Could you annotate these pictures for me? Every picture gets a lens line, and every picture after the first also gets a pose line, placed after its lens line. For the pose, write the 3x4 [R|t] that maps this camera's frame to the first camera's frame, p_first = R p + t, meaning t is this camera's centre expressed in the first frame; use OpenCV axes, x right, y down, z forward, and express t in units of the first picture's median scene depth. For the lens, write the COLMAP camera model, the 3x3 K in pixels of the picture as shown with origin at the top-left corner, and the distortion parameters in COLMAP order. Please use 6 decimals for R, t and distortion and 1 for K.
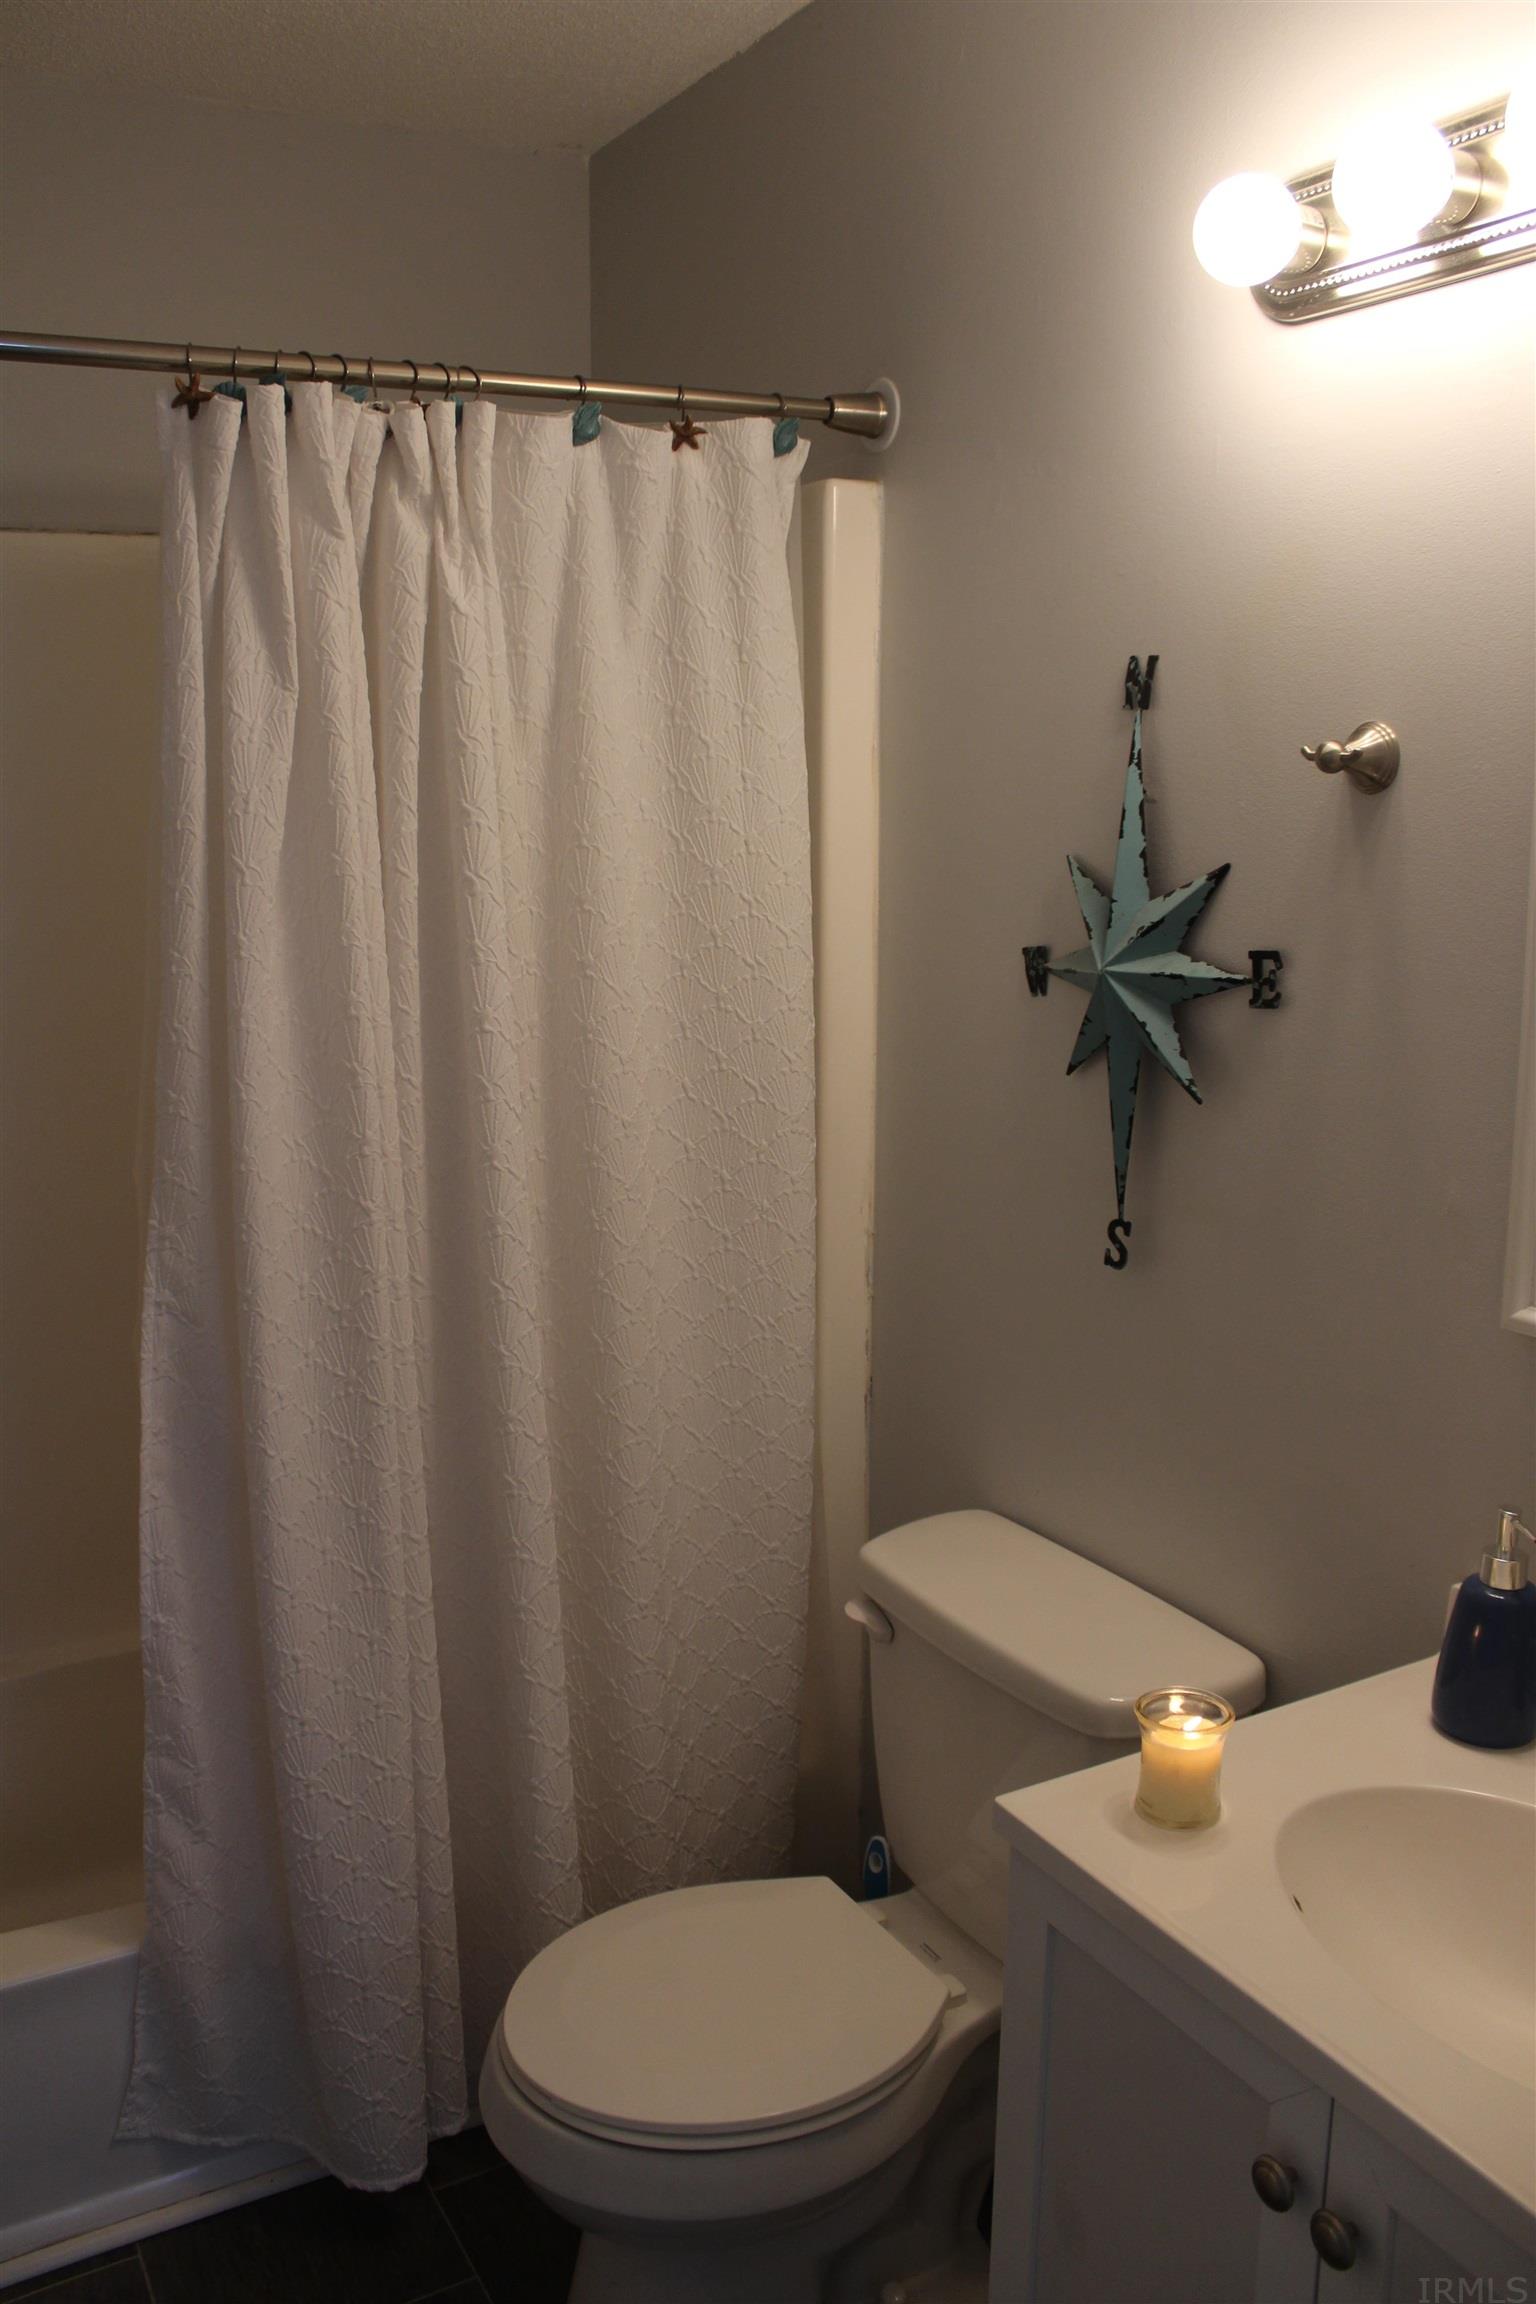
lens RADIAL K [[1942.1, 0, 768.5], [0, 1942.1, 1143.4], [0, 0, 1]] dist [-0.100548, -0.000736]
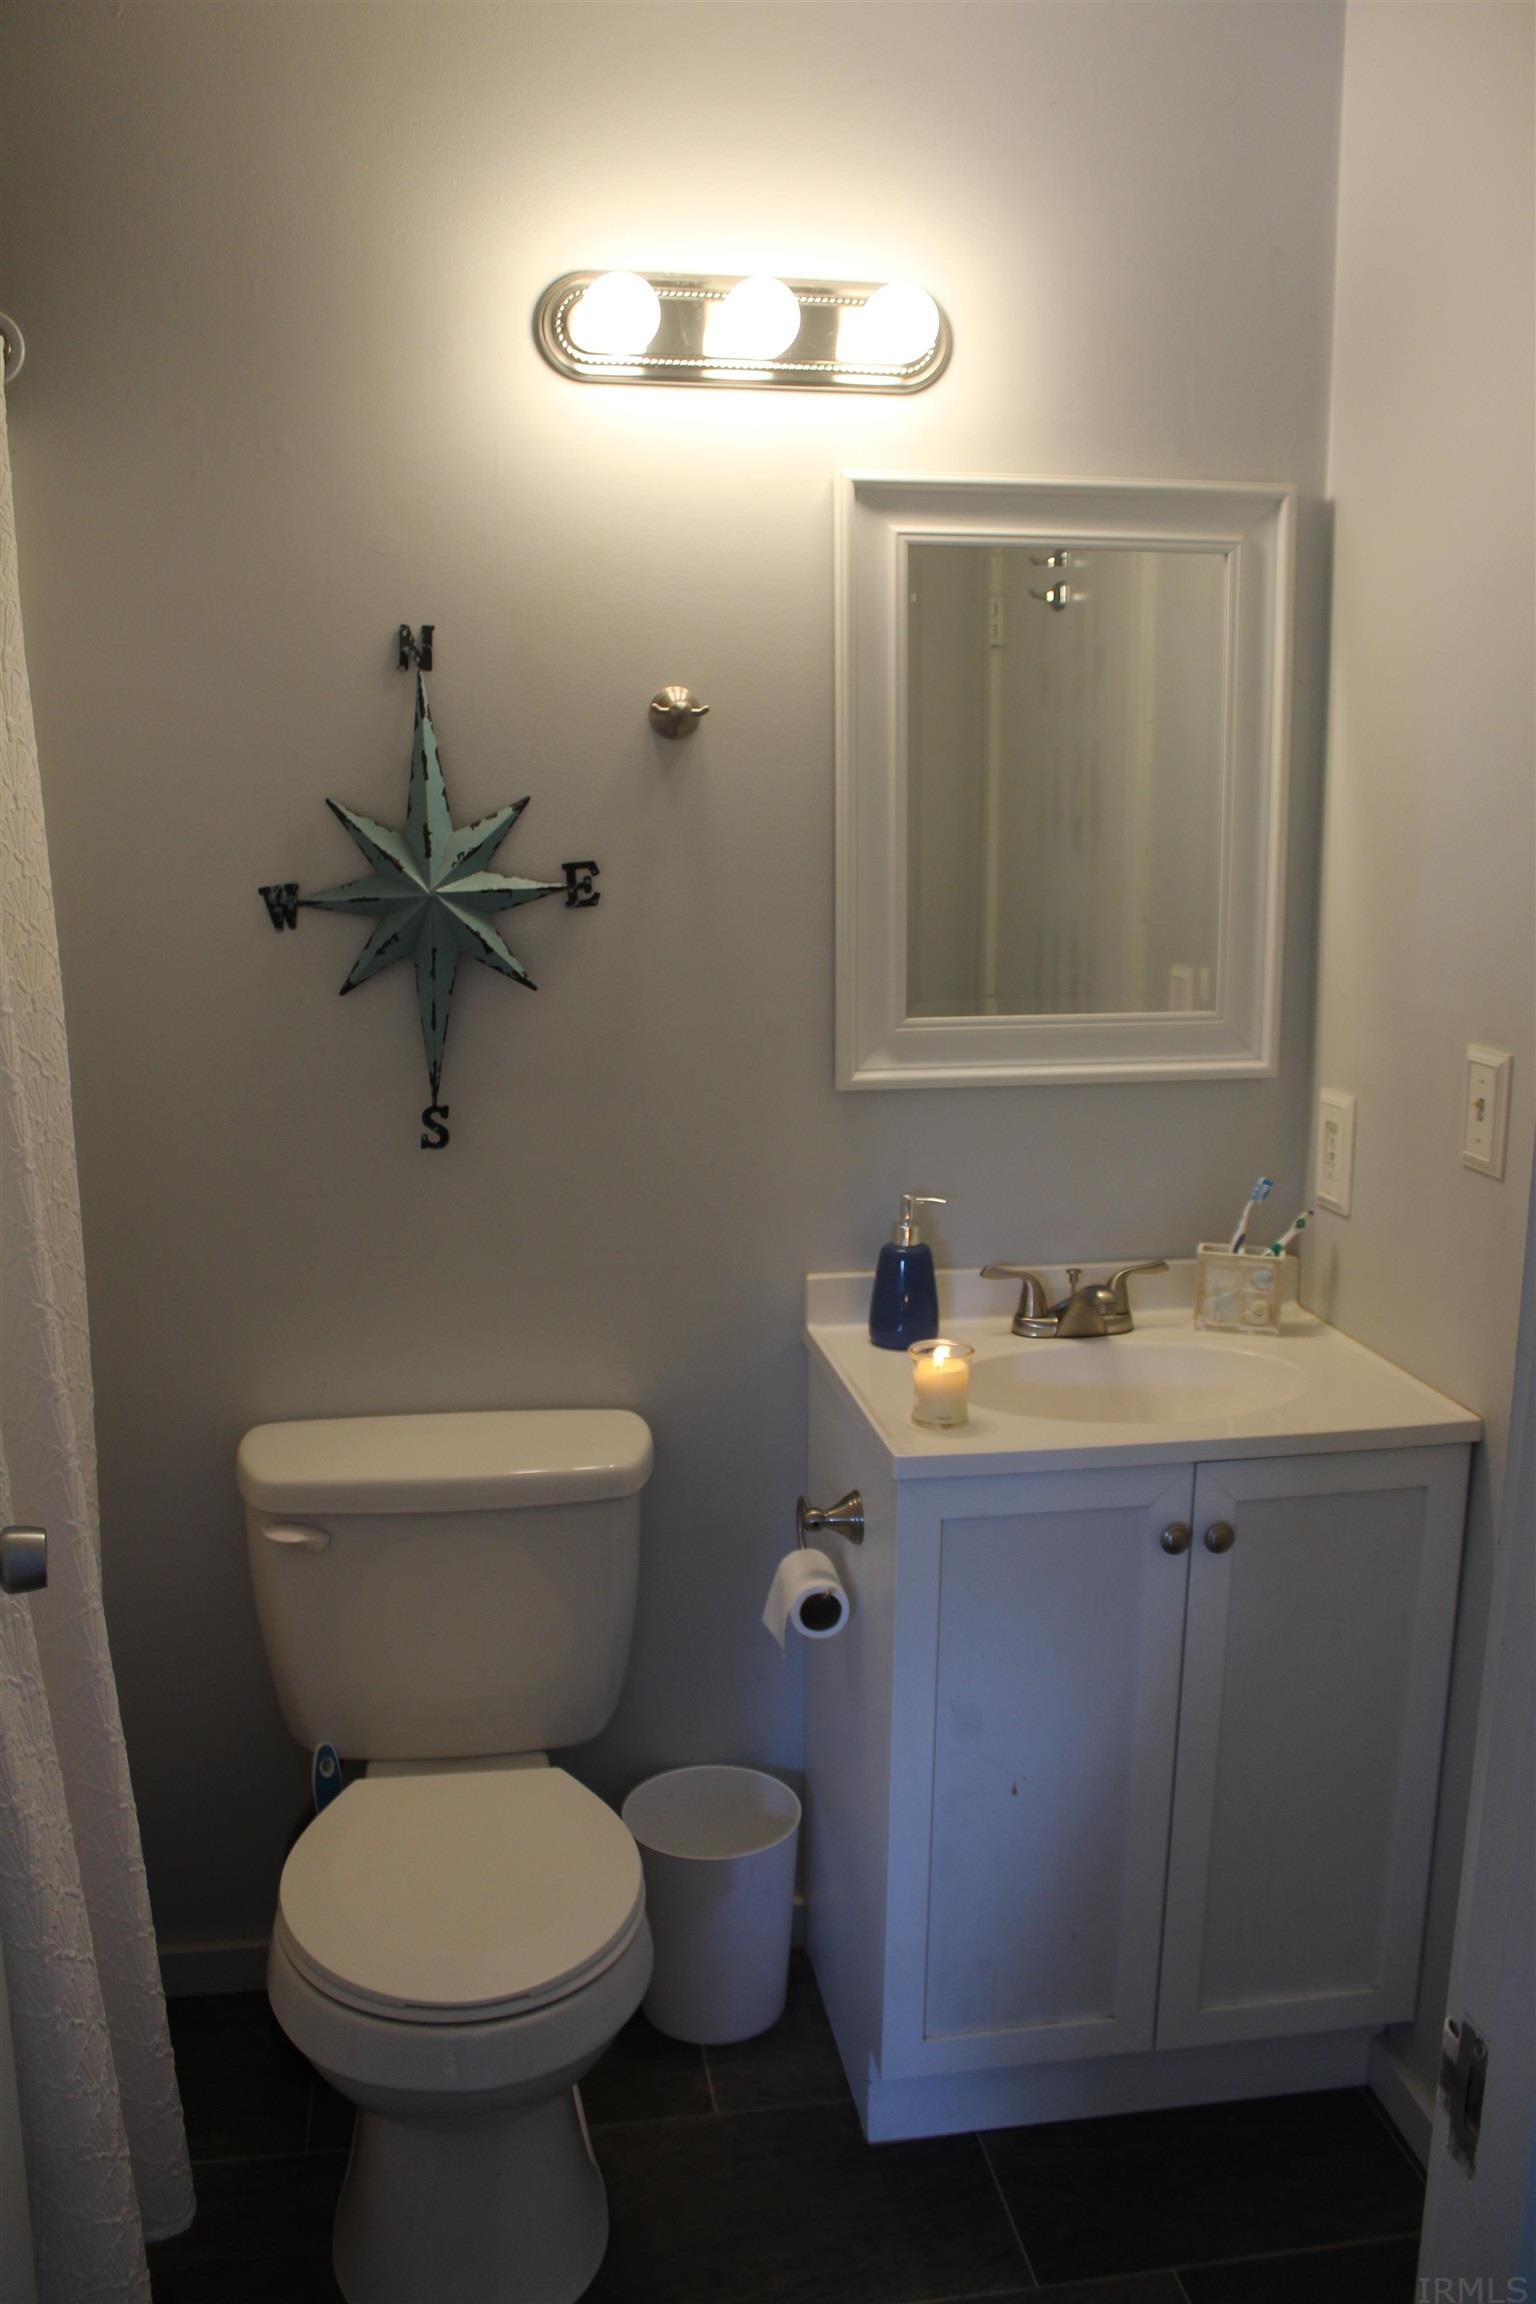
lens RADIAL K [[1942.1, 0, 765.1], [0, 1942.1, 1159.3], [0, 0, 1]] dist [-0.100548, -0.000736]
pose [[0.331881, -0.183842, 0.925233, -0.886765], [0.170760, 0.976330, 0.132744, -0.053450], [-0.927737, 0.113937, 0.355418, 0.420587]]
